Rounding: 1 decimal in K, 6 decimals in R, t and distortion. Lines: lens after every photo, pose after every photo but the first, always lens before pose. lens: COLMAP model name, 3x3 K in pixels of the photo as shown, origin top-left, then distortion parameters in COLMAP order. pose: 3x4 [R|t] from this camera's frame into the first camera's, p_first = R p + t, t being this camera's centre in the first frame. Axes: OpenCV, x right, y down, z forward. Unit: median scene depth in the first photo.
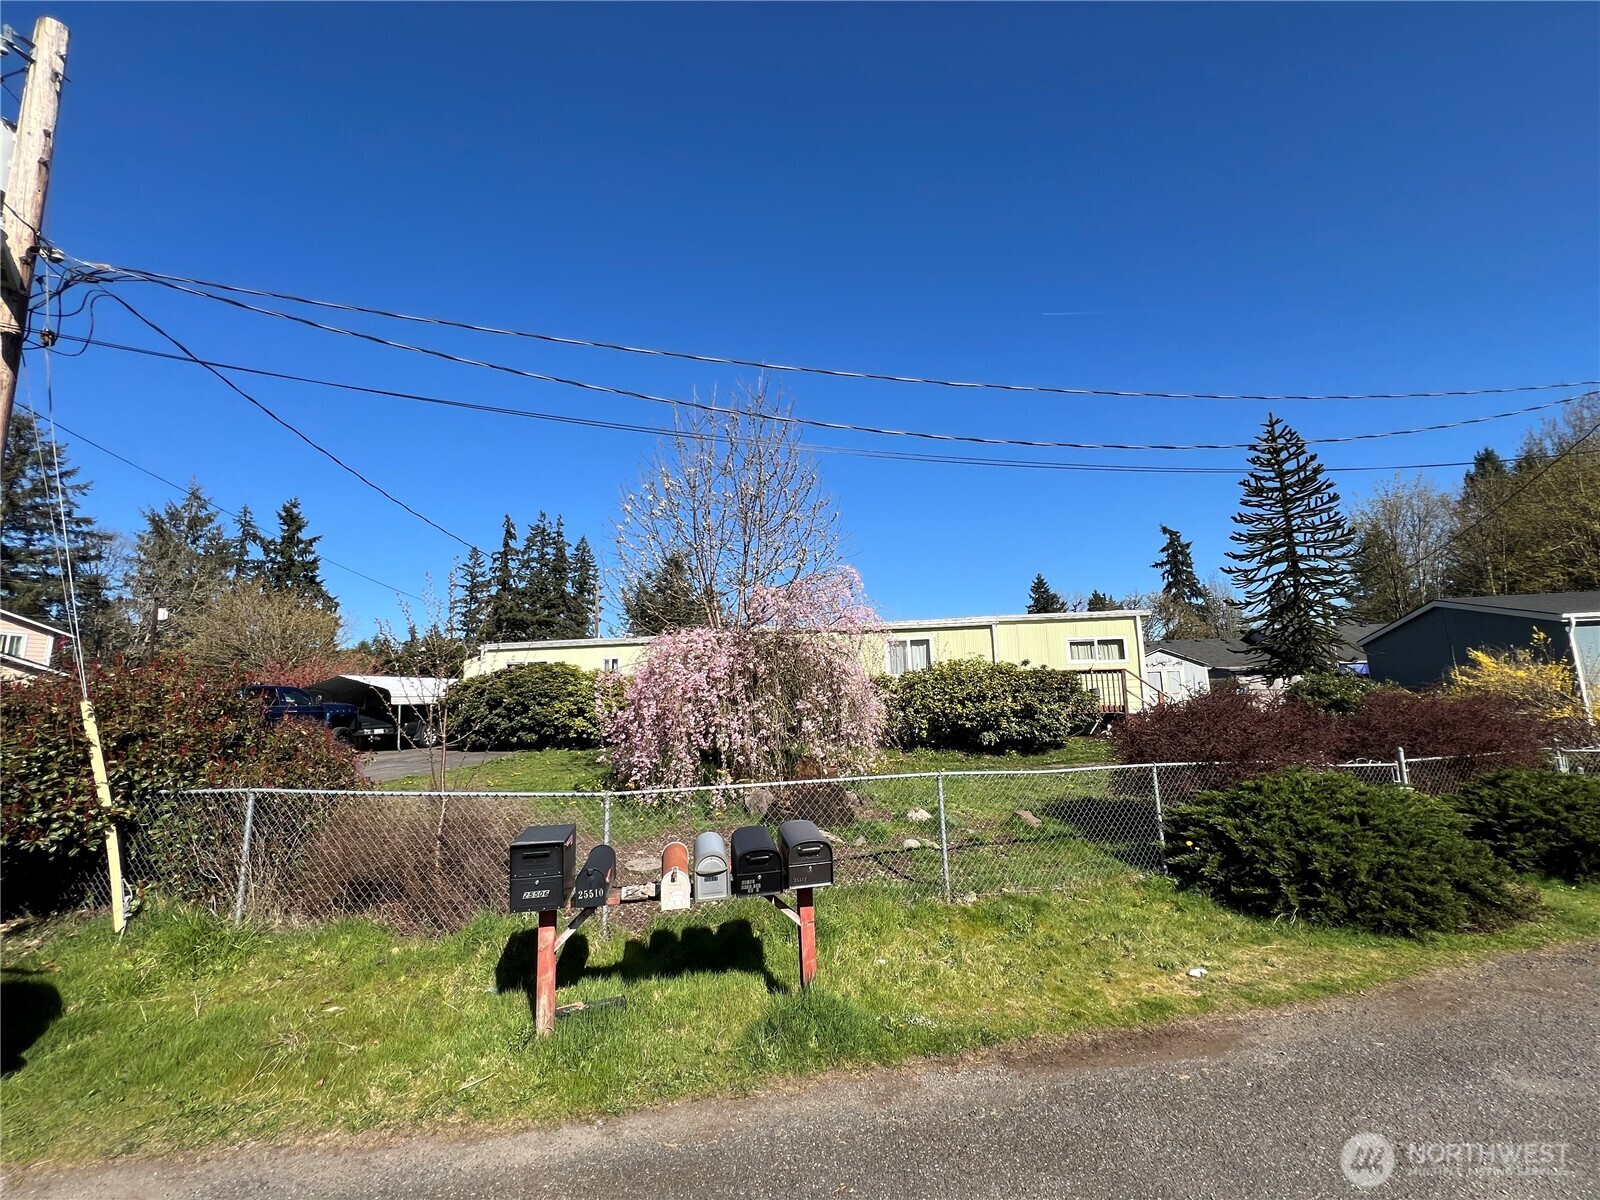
lens RADIAL K [[642.9, 0, 798.1], [0, 642.9, 597.4], [0, 0, 1]] dist [0.002726, 0.000123]
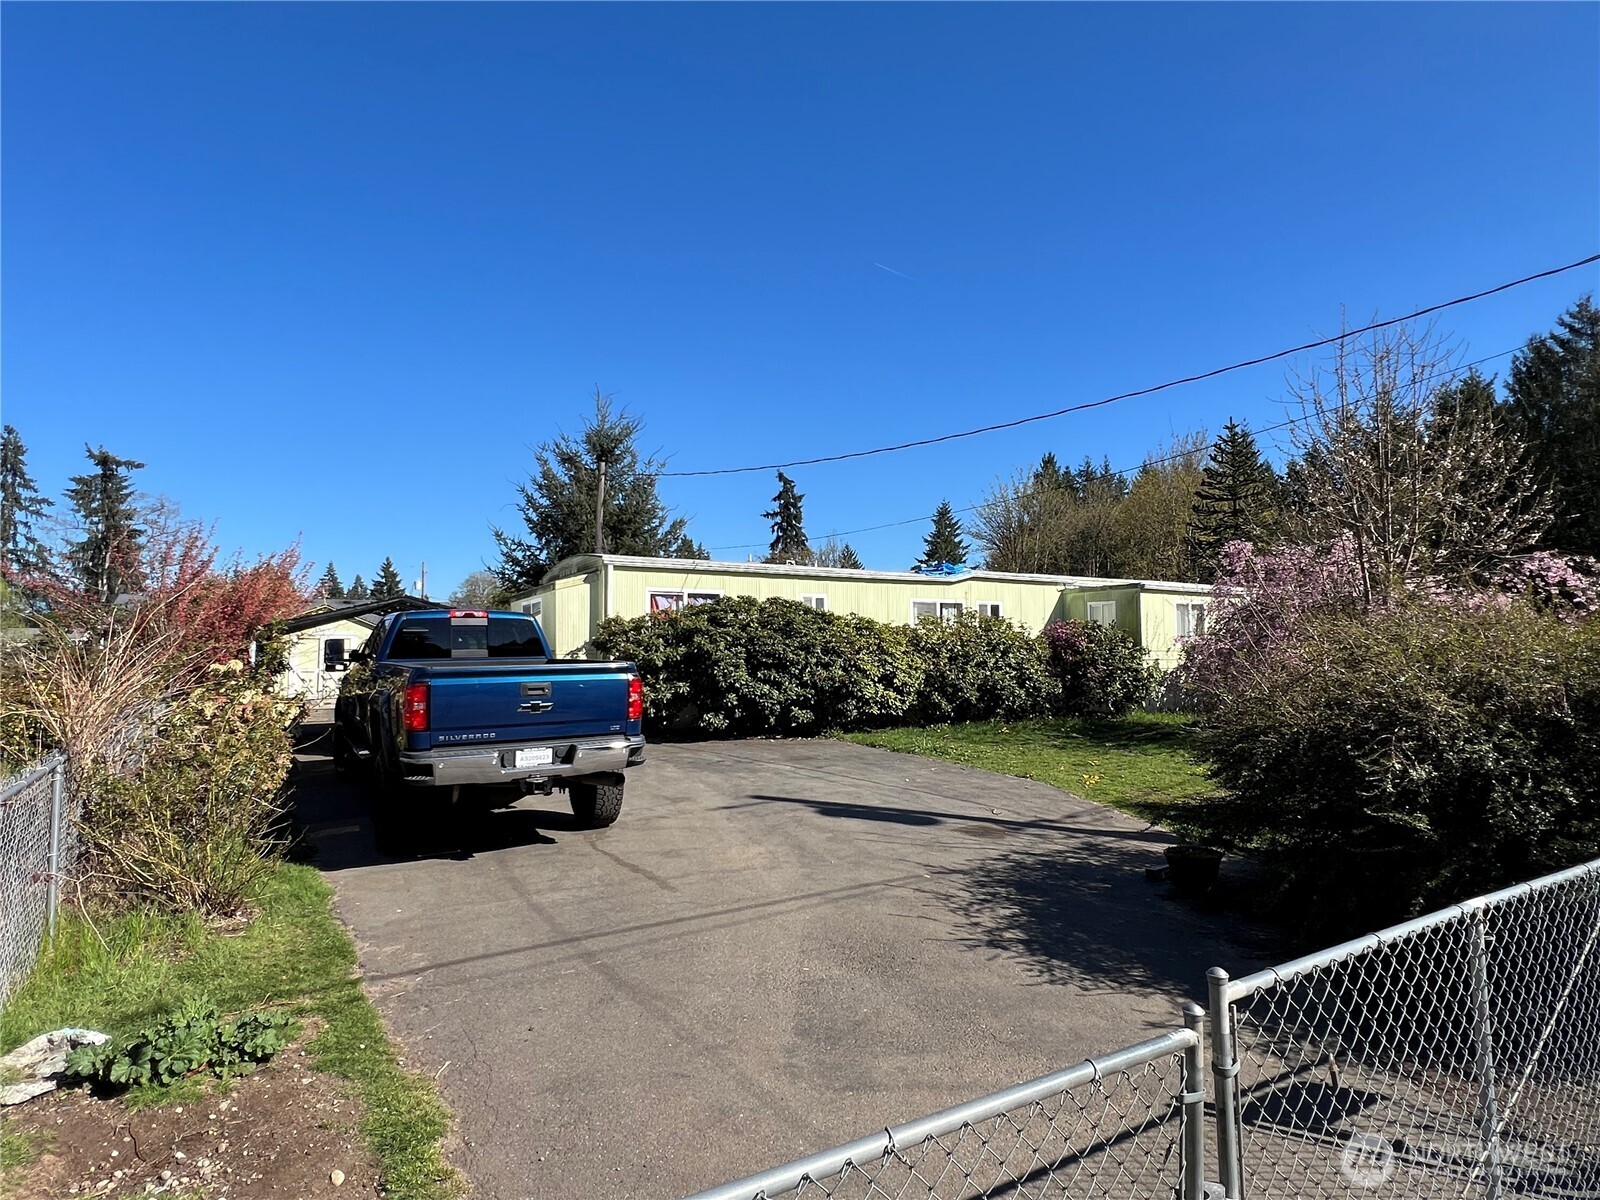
lens RADIAL K [[844.4, 0, 799.8], [0, 844.4, 602.5], [0, 0, 1]] dist [0.000661, 0.000102]
pose [[0.801695, 0.069803, 0.593643, -0.096534], [-0.123024, 0.991164, 0.049595, 0.006573], [-0.584935, -0.112792, 0.803199, 0.034637]]
